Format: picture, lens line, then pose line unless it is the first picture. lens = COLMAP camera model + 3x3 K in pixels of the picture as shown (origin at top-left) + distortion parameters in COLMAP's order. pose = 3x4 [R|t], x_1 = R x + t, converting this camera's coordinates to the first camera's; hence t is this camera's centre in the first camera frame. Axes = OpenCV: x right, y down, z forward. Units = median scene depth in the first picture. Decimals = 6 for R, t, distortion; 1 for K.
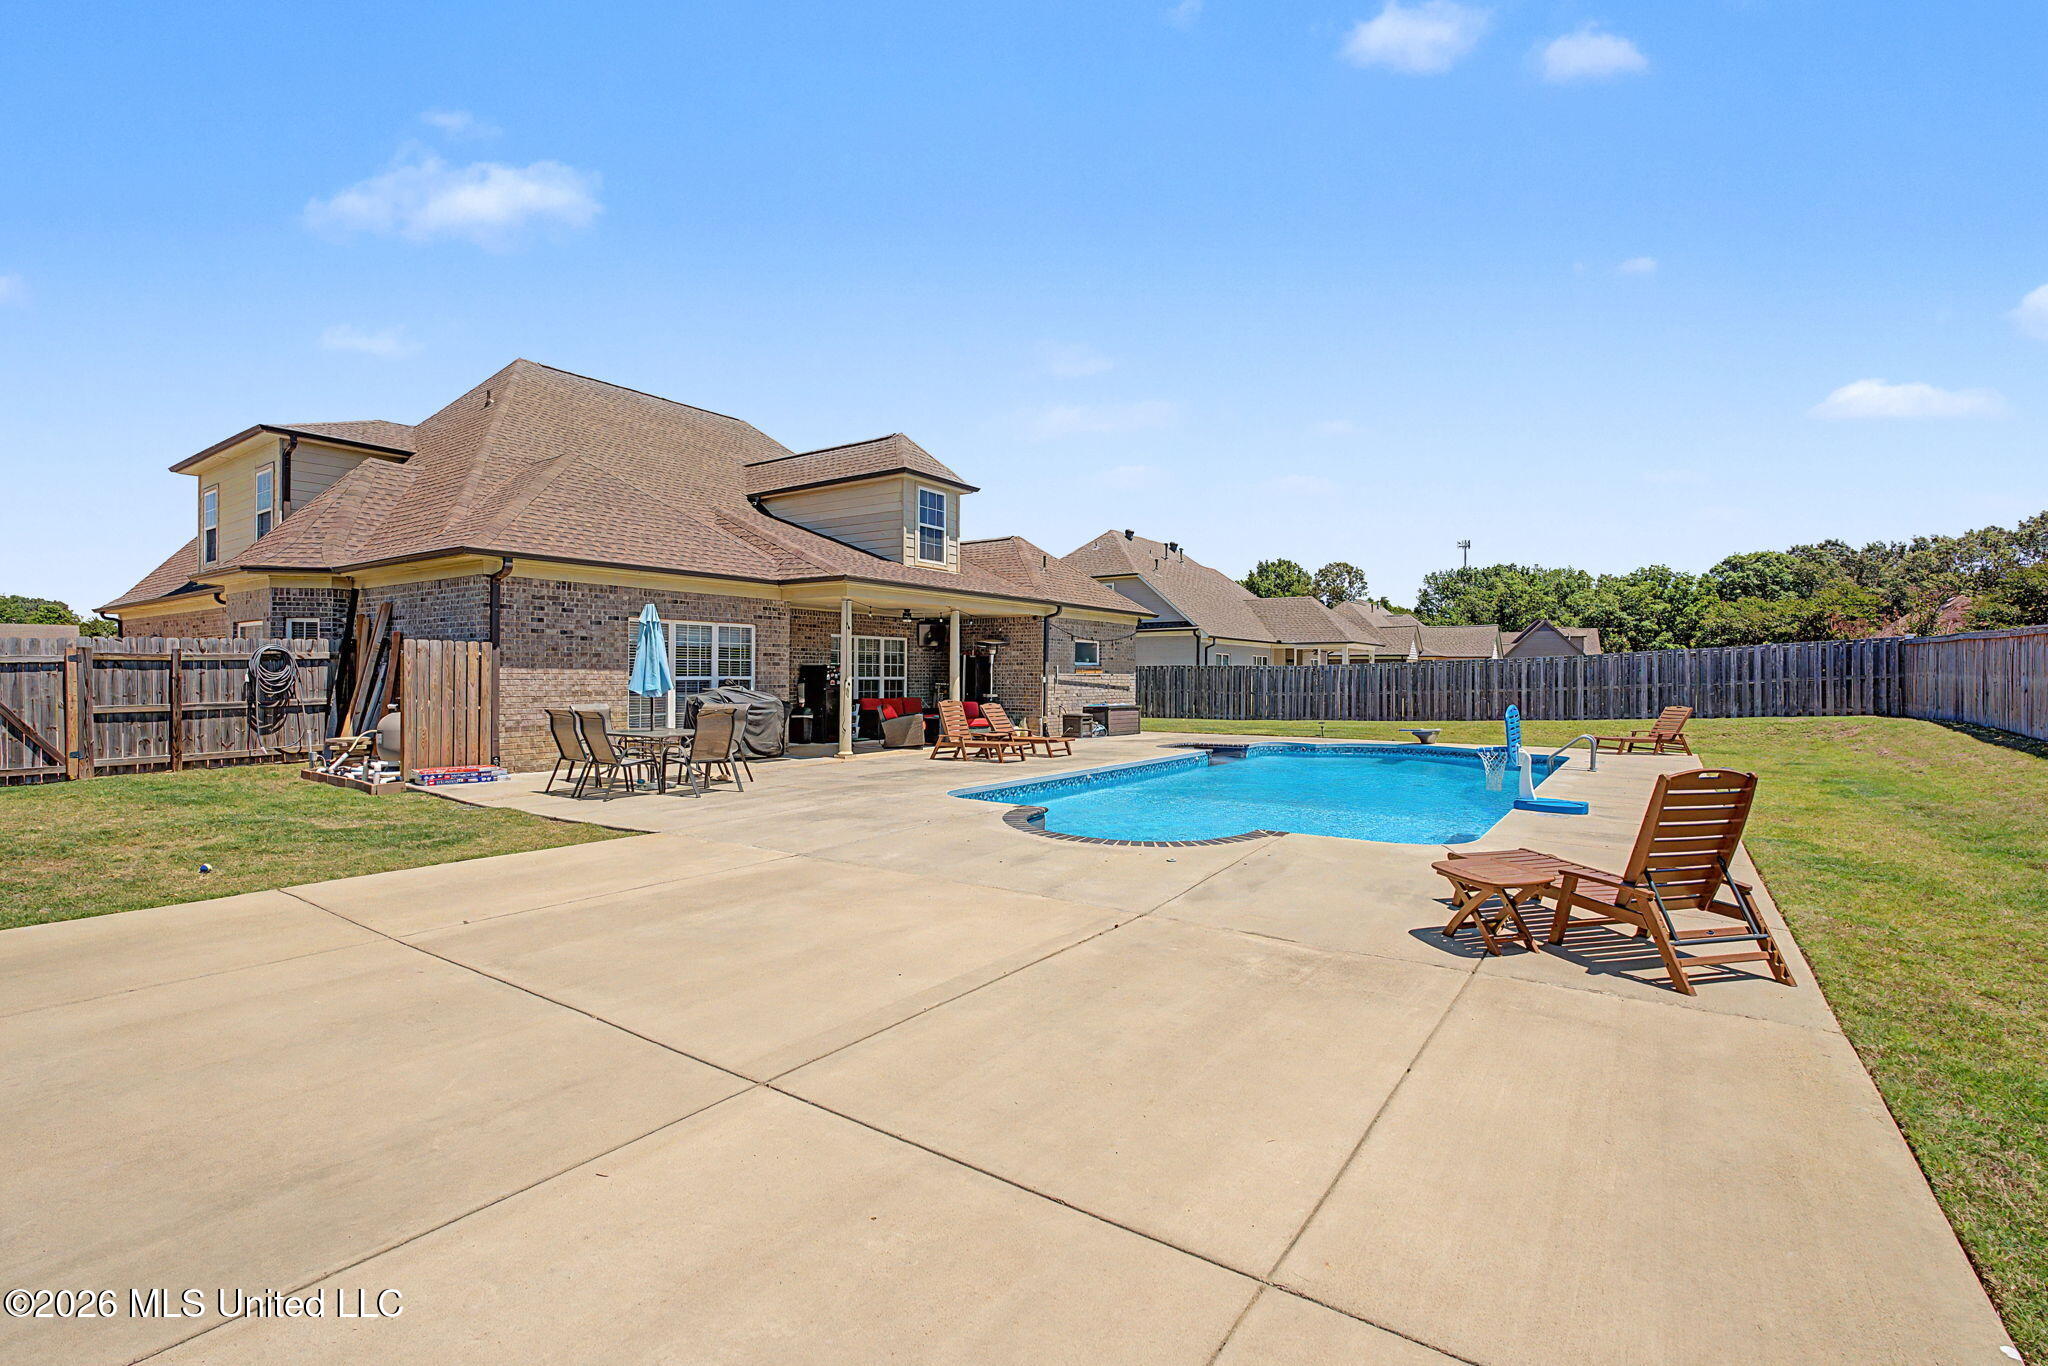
lens RADIAL K [[931.3, 0, 1031.0], [0, 931.3, 676.5], [0, 0, 1]] dist [-0.013985, 0.001480]
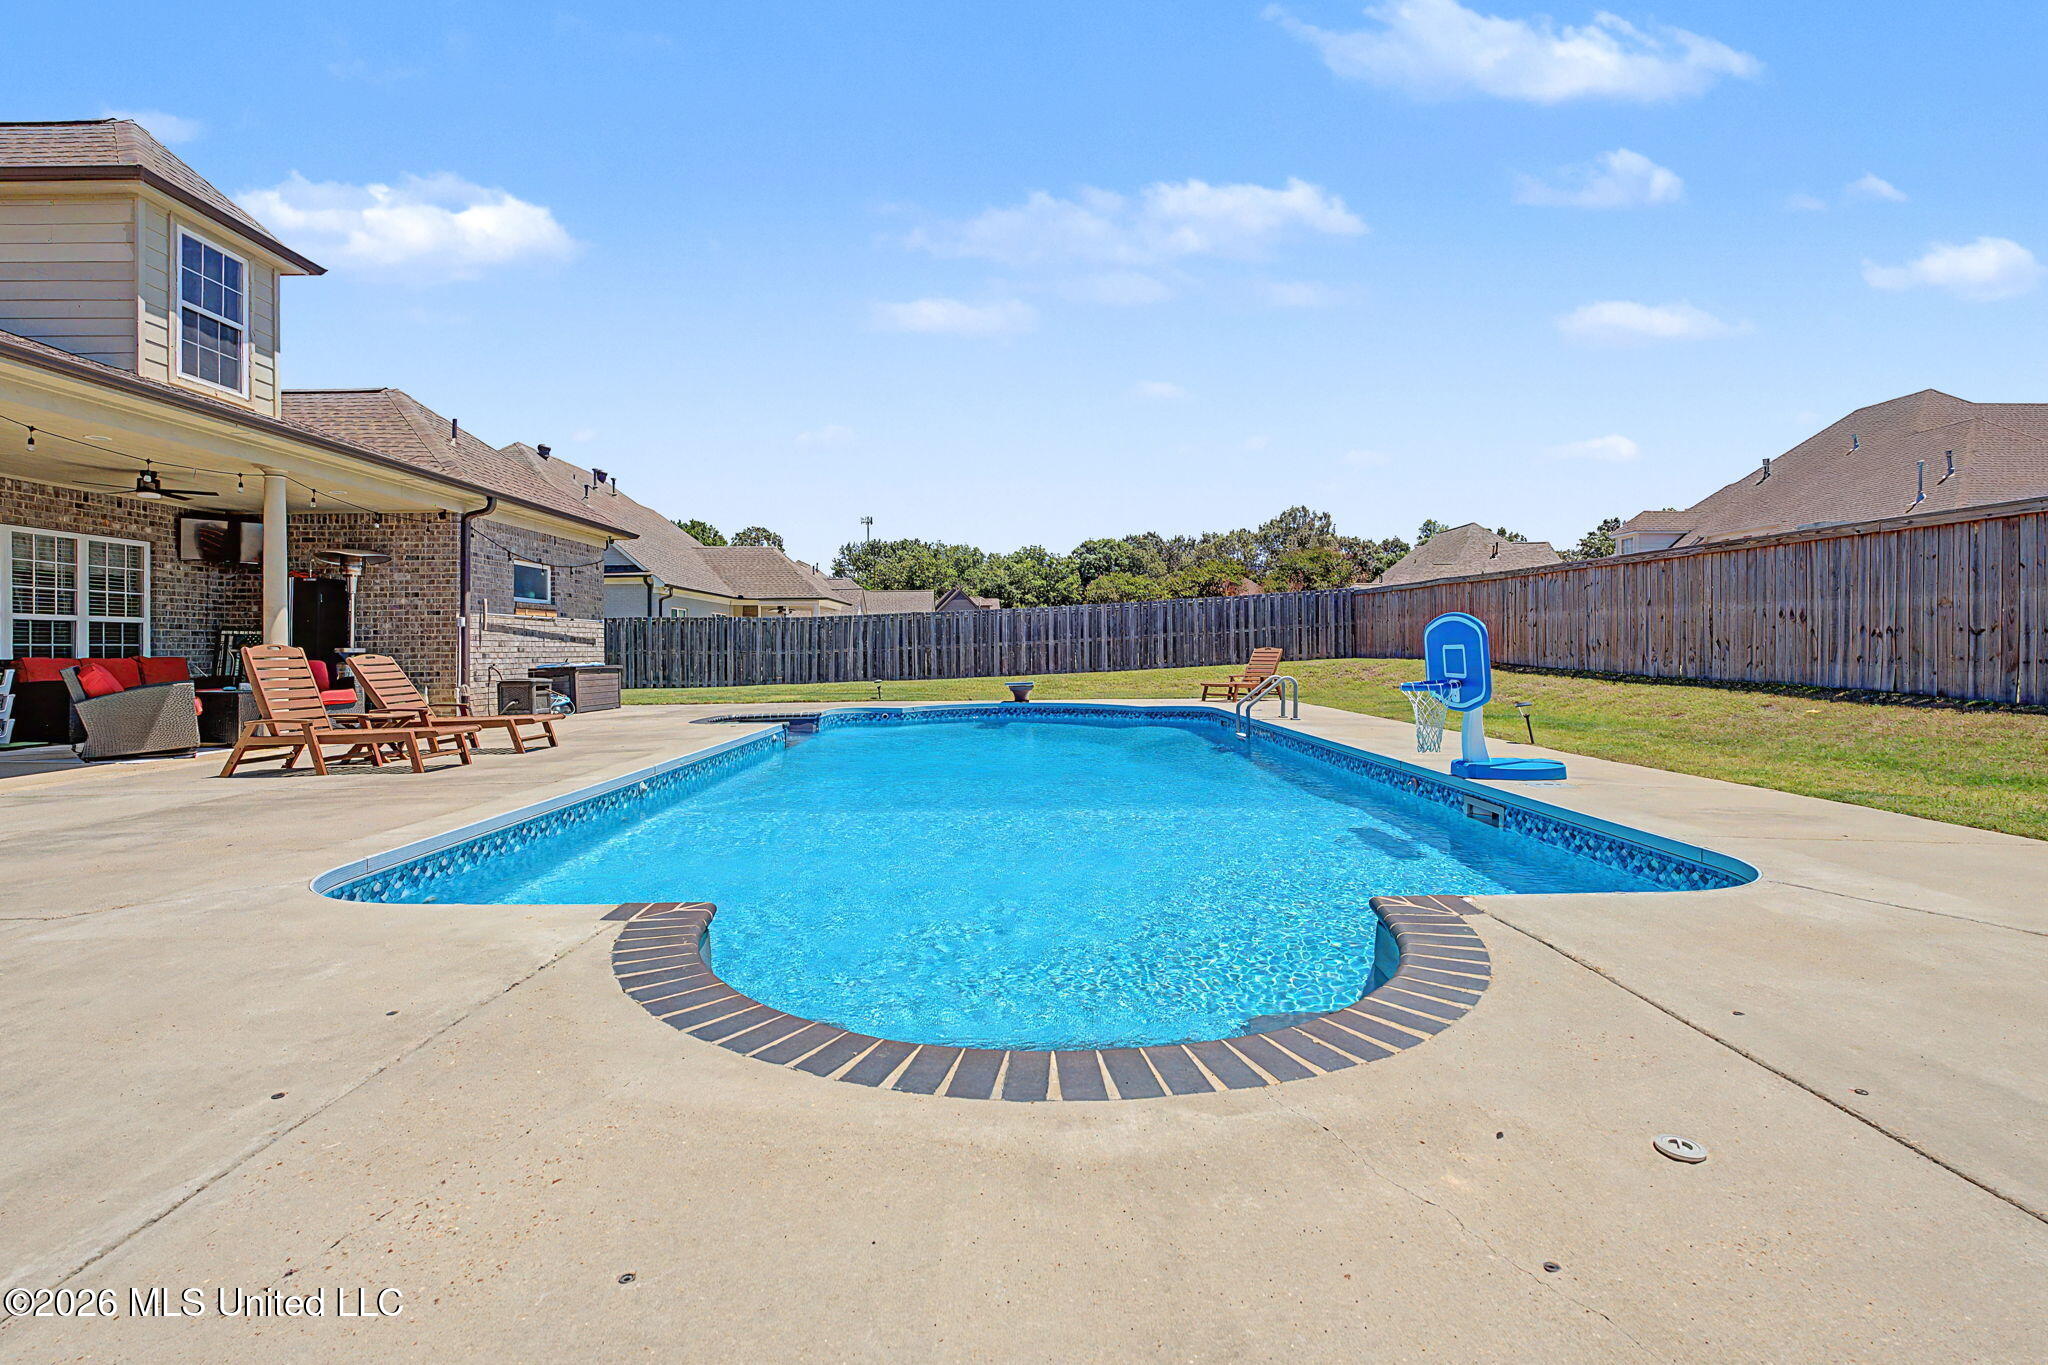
lens RADIAL K [[931.3, 0, 1022.7], [0, 931.3, 647.4], [0, 0, 1]] dist [-0.013985, 0.001480]
pose [[0.812349, -0.009812, 0.583090, -0.038443], [0.012062, 0.999927, 0.000022, 0.022936], [-0.583047, 0.007015, 0.812408, 0.306013]]
